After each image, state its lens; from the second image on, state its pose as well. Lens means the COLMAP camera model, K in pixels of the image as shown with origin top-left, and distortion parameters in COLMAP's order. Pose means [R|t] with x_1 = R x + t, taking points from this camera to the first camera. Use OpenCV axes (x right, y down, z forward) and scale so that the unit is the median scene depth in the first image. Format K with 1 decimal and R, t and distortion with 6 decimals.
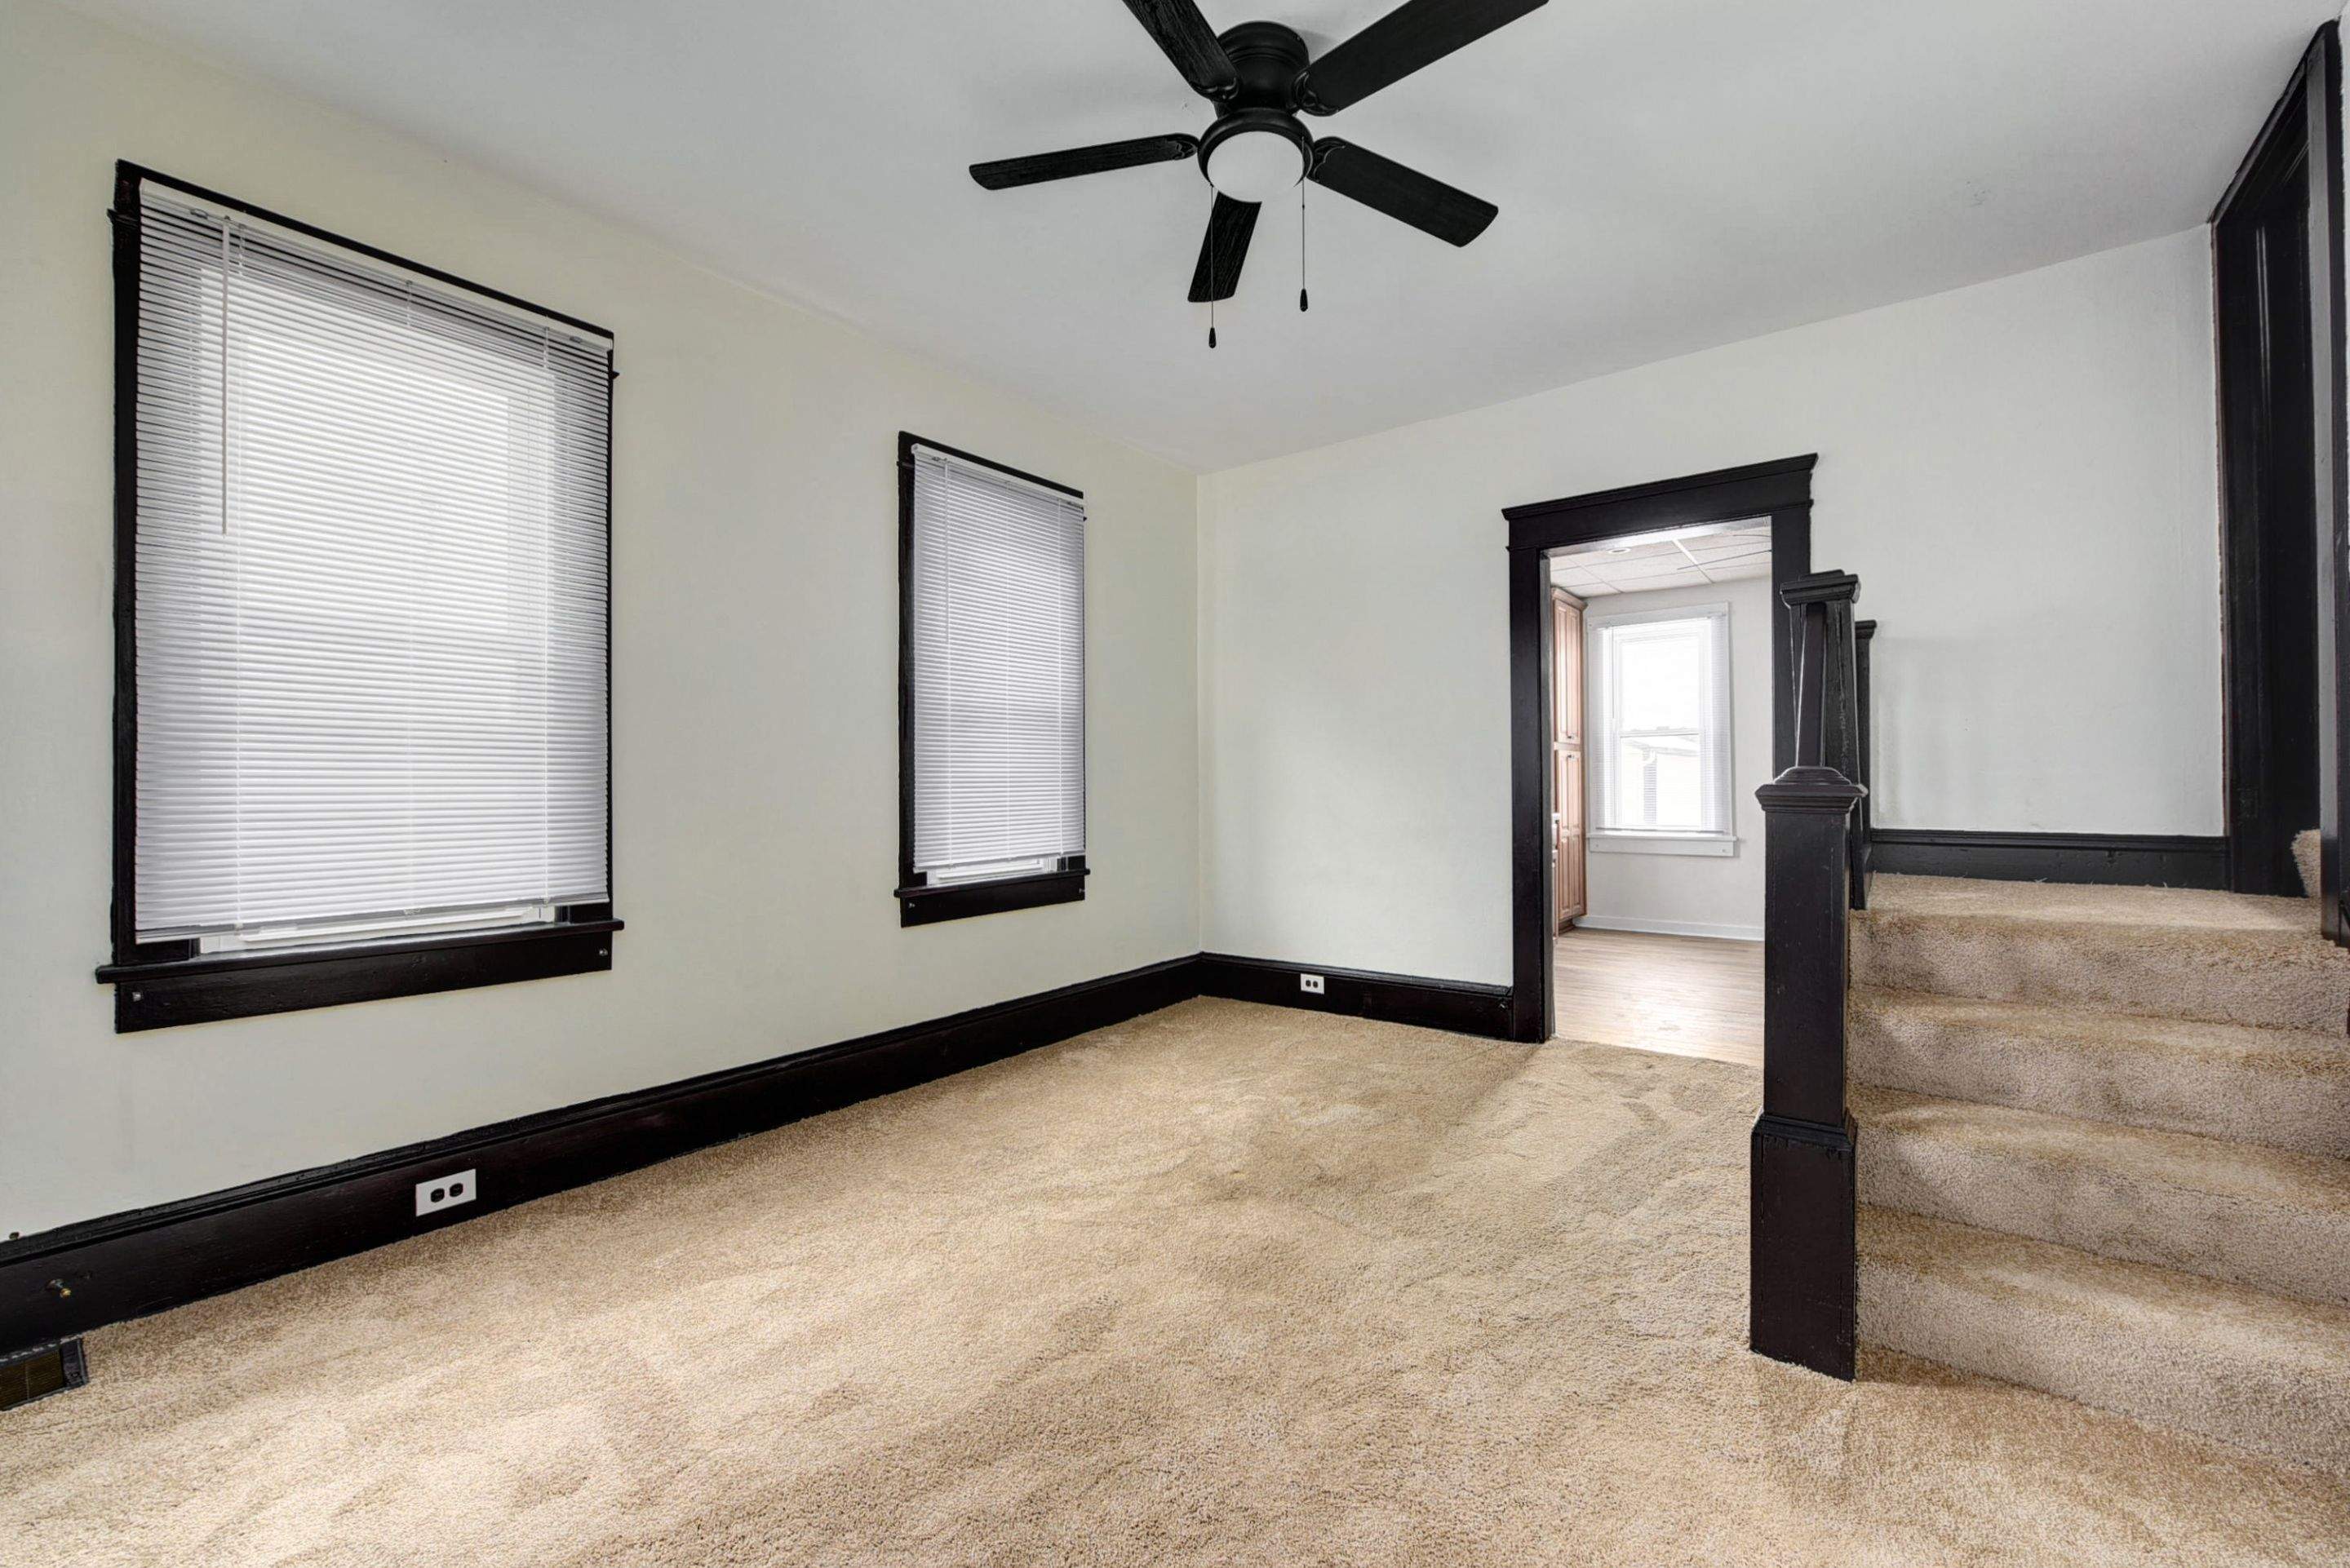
lens RADIAL K [[945.8, 0, 1177.2], [0, 945.8, 772.1], [0, 0, 1]] dist [-0.000010, -0.000193]
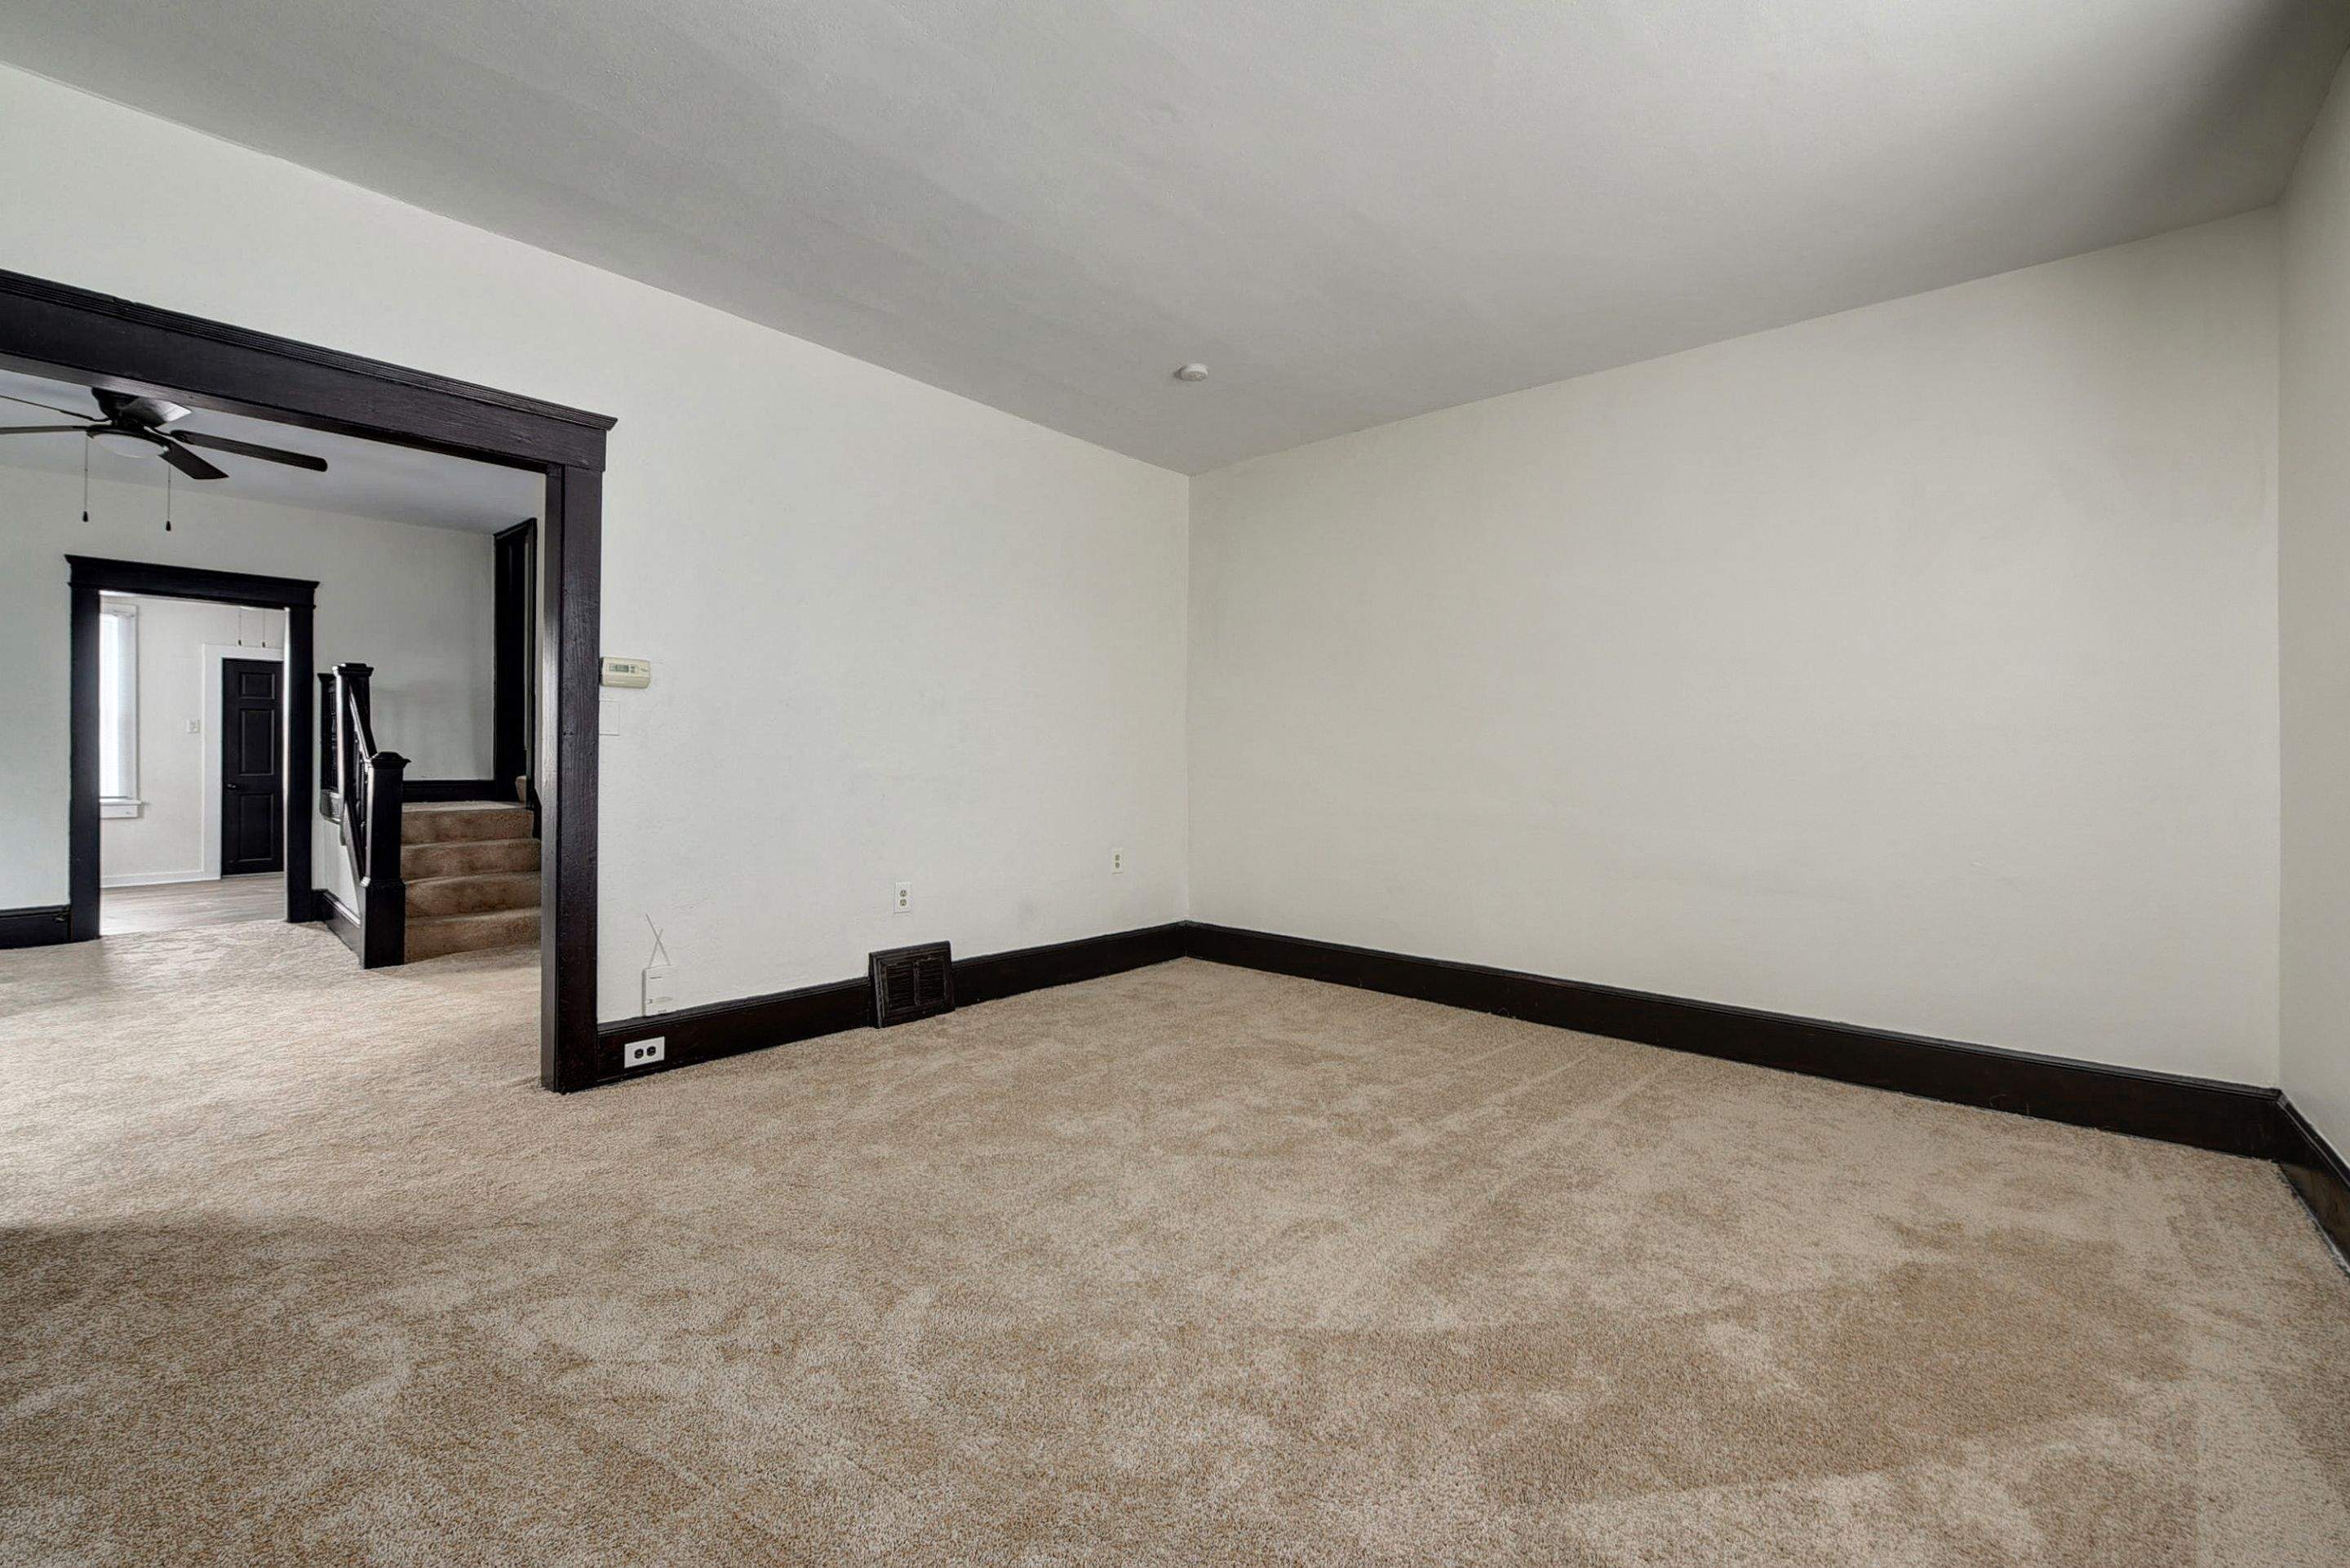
lens RADIAL K [[942.8, 0, 1231.6], [0, 942.8, 753.0], [0, 0, 1]] dist [-0.000655, -0.010230]
pose [[0.023542, 0.008038, 0.999691, -1.274544], [-0.016092, 0.999841, -0.007660, -0.014260], [-0.999593, -0.015907, 0.023668, -0.968902]]
